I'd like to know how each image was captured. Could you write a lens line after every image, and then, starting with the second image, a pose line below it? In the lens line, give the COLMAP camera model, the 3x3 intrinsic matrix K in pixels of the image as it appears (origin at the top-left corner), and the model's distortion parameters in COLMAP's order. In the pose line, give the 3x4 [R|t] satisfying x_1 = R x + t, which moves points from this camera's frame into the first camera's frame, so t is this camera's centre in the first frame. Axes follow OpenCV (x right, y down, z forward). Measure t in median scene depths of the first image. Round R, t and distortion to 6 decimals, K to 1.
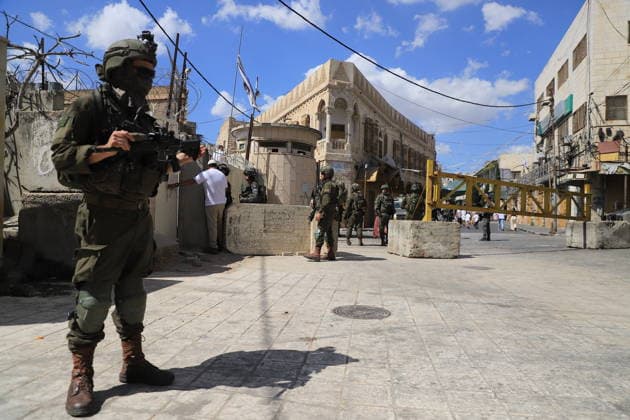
lens RADIAL K [[434.9, 0, 312.7], [0, 434.9, 212.7], [0, 0, 1]] dist [-0.071348, 0.038384]
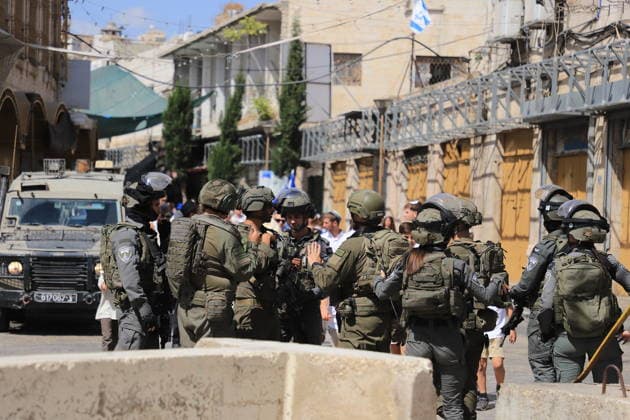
lens RADIAL K [[1804.3, 0, 311.9], [0, 1804.3, 211.7], [0, 0, 1]] dist [0.757519, -0.694197]
pose [[0.886180, 0.009530, 0.463243, -0.132960], [-0.015394, 0.999842, 0.008880, -0.030745], [-0.463086, -0.015001, 0.886187, 0.109264]]
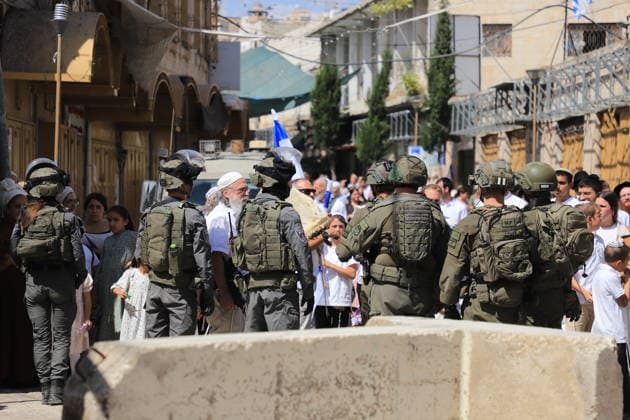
lens RADIAL K [[1804.3, 0, 311.9], [0, 1804.3, 211.7], [0, 0, 1]] dist [0.757519, -0.694197]
pose [[0.920969, -0.016779, 0.389274, -0.133664], [0.008869, 0.999716, 0.022108, -0.030562], [-0.389534, -0.016908, 0.920857, 0.115924]]
